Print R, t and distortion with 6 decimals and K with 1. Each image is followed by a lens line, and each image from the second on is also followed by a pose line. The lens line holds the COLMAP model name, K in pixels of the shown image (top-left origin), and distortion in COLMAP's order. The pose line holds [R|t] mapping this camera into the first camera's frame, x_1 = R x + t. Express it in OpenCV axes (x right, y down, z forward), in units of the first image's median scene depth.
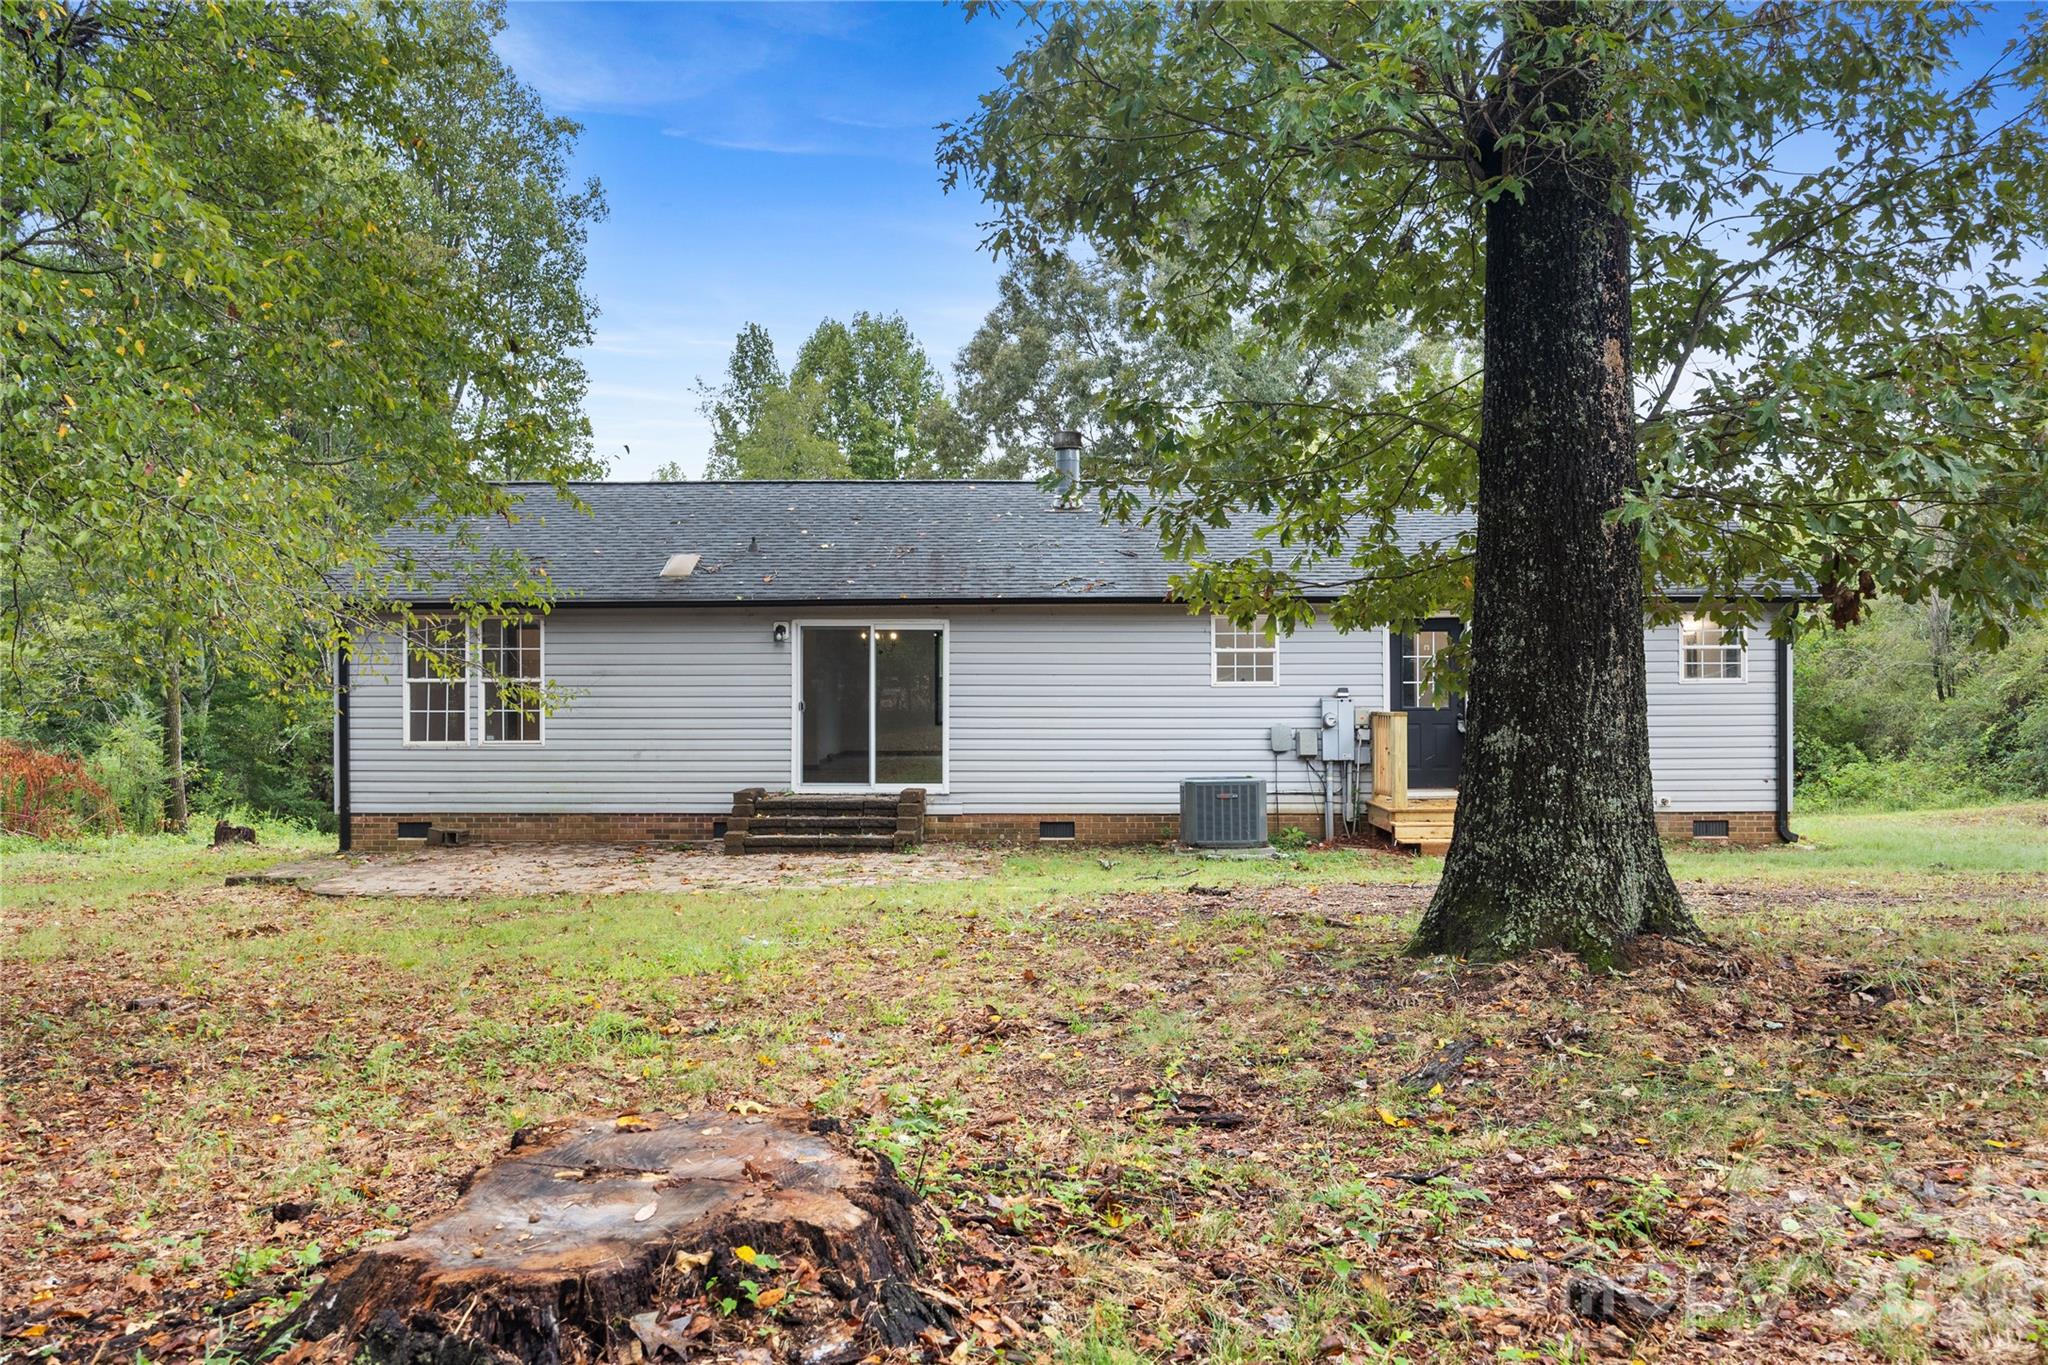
lens RADIAL K [[1553.2, 0, 1028.5], [0, 1553.2, 682.3], [0, 0, 1]] dist [-0.024582, -0.000568]
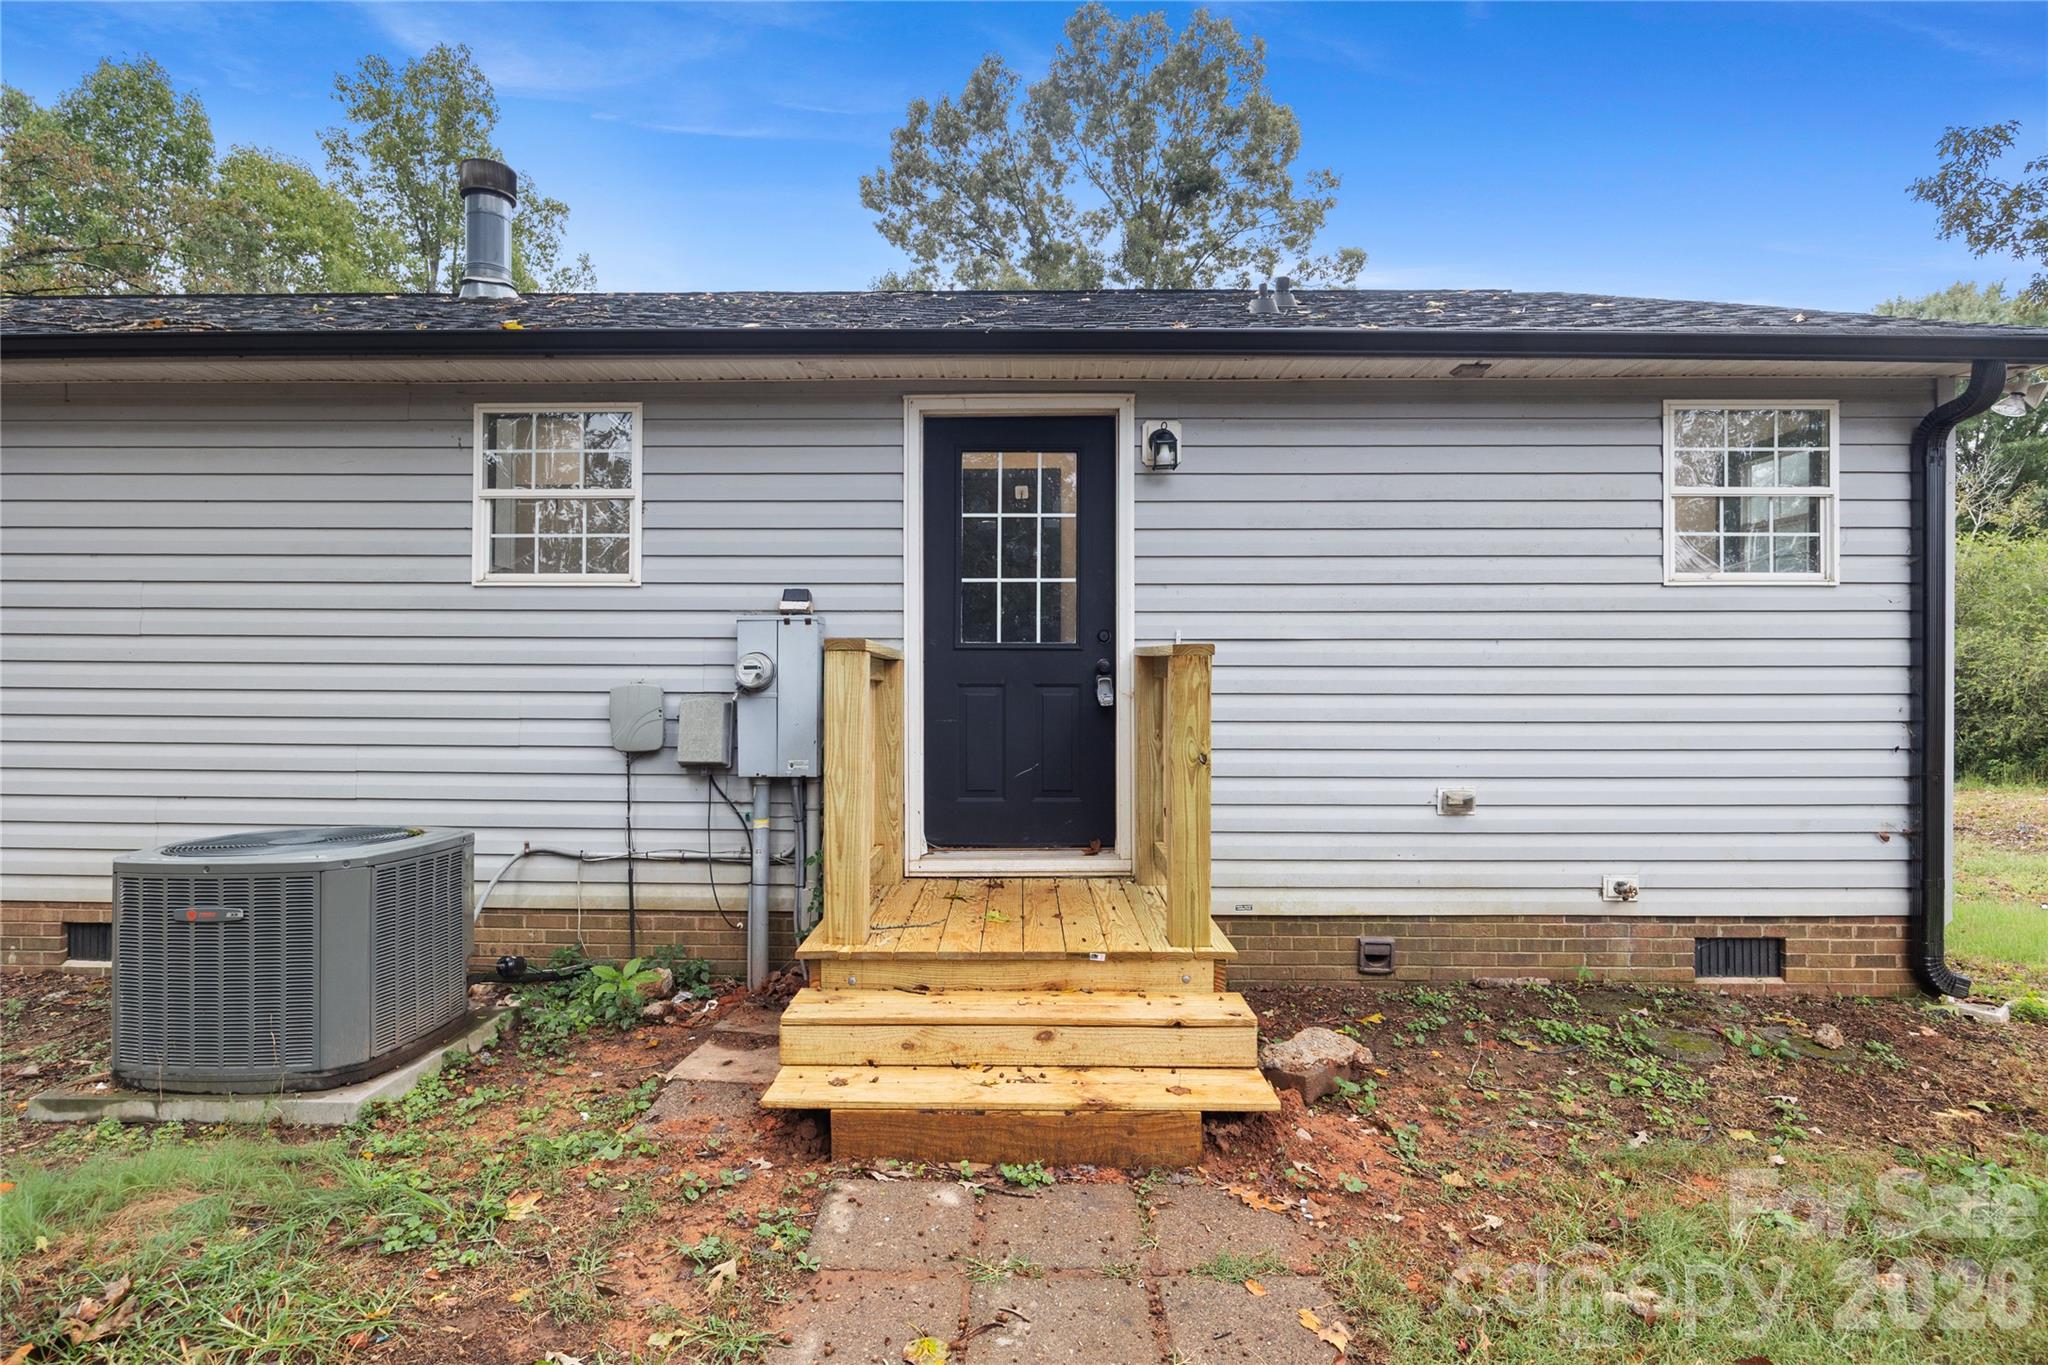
lens RADIAL K [[1006.4, 0, 1020.6], [0, 1006.4, 679.7], [0, 0, 1]] dist [-0.003292, -0.000679]
pose [[0.999875, 0.007859, 0.013691, 0.252459], [-0.008007, 0.999909, 0.010829, 0.022640], [-0.013605, -0.010937, 0.999848, 0.739027]]
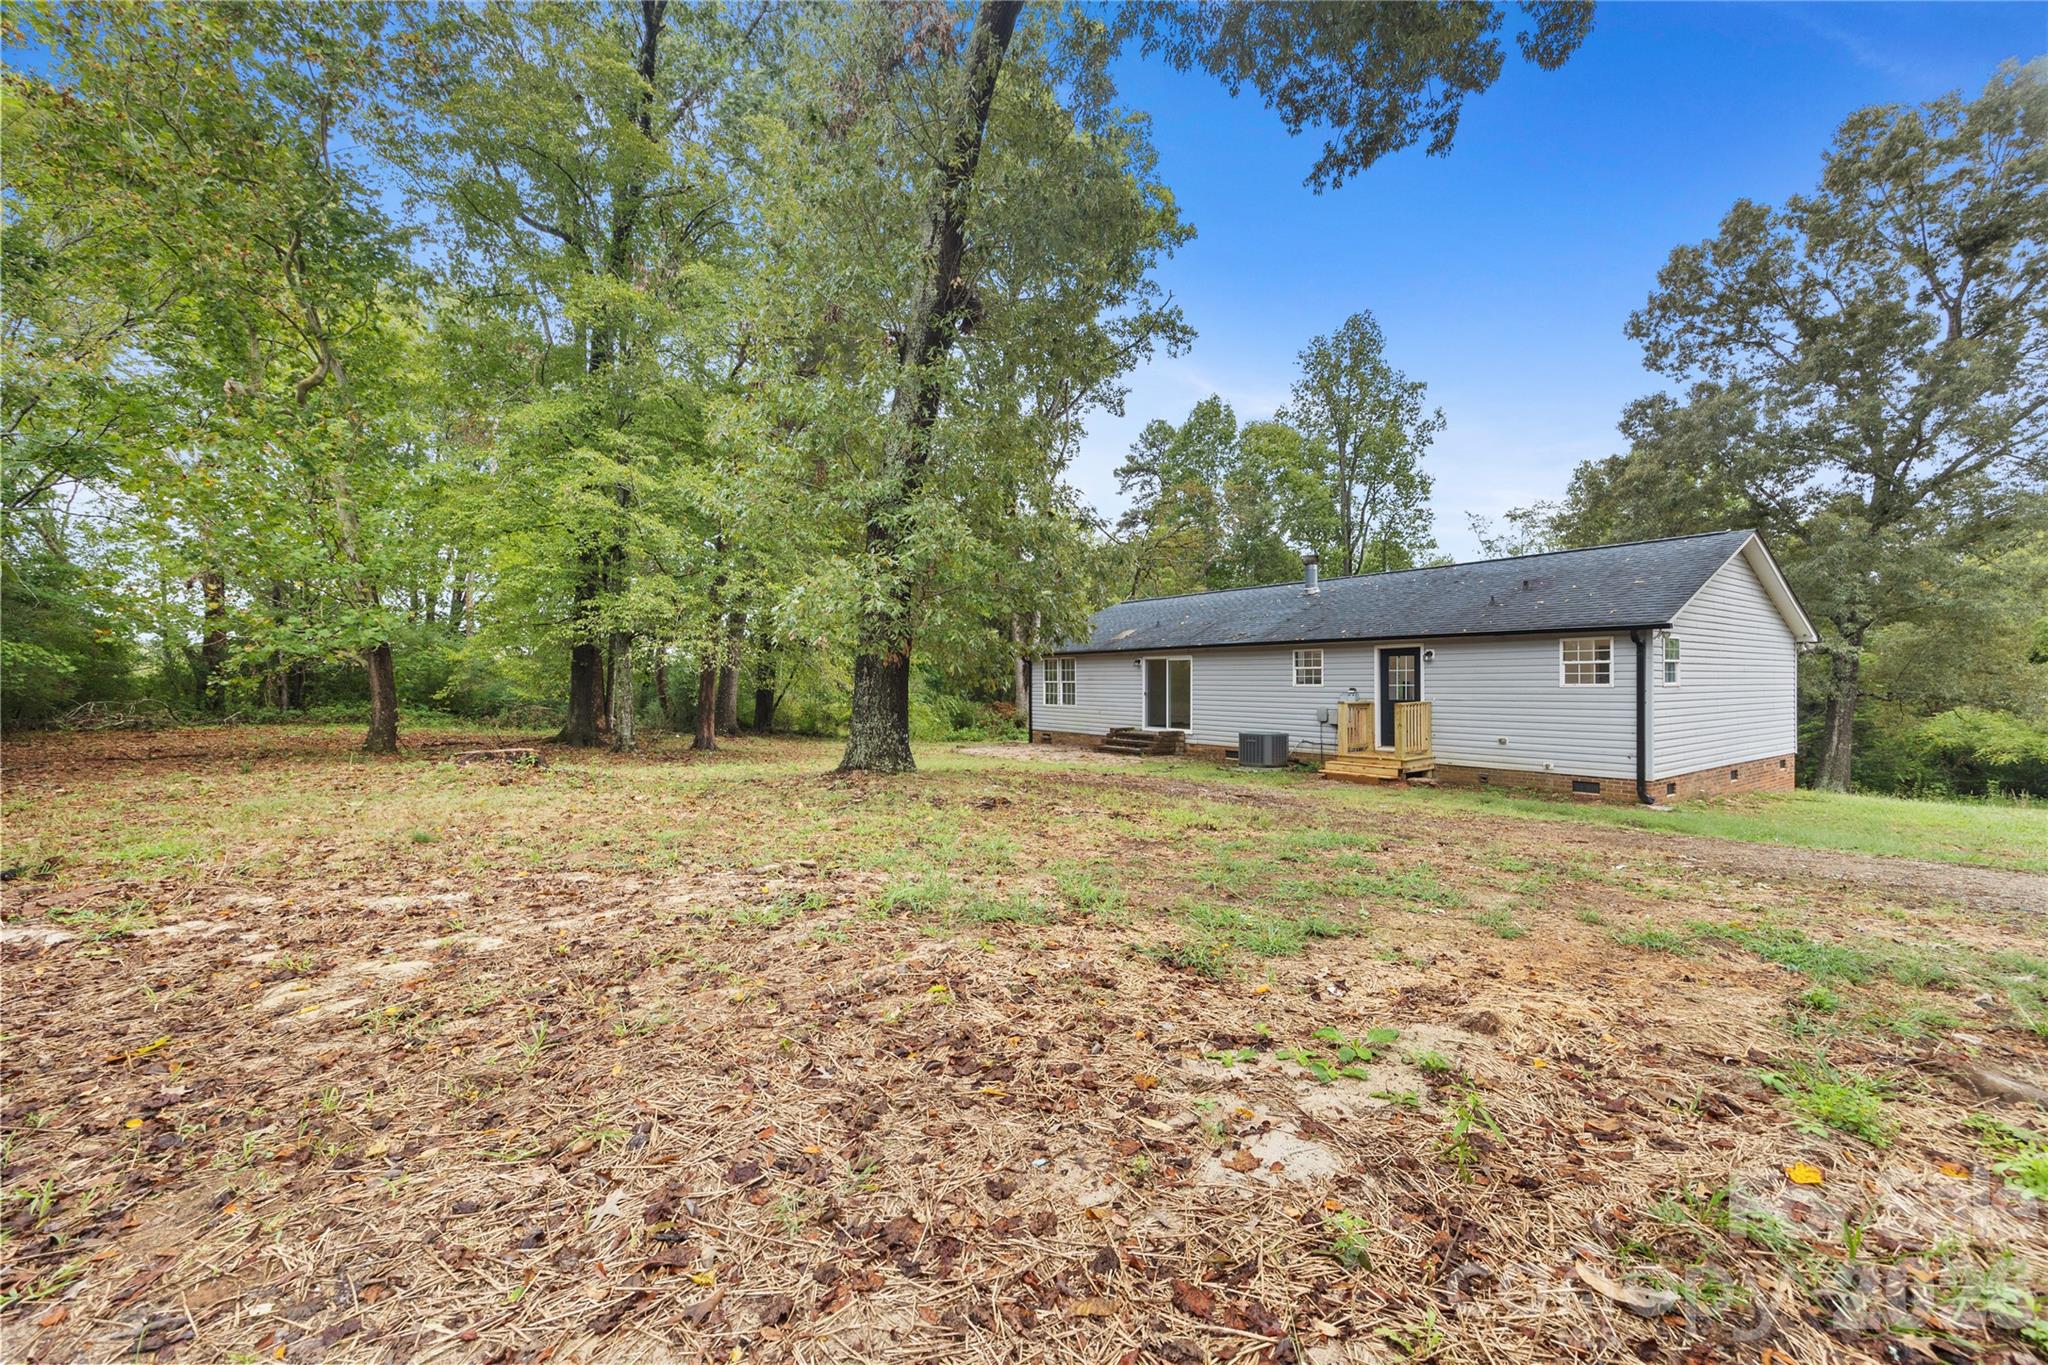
lens RADIAL K [[795.5, 0, 1034.3], [0, 795.5, 686.3], [0, 0, 1]] dist [-0.001691, 0.000007]
pose [[0.616503, 0.007872, -0.787313, 0.701780], [-0.000738, 0.999955, 0.009420, -0.006897], [0.787352, -0.005227, 0.616482, 0.126780]]
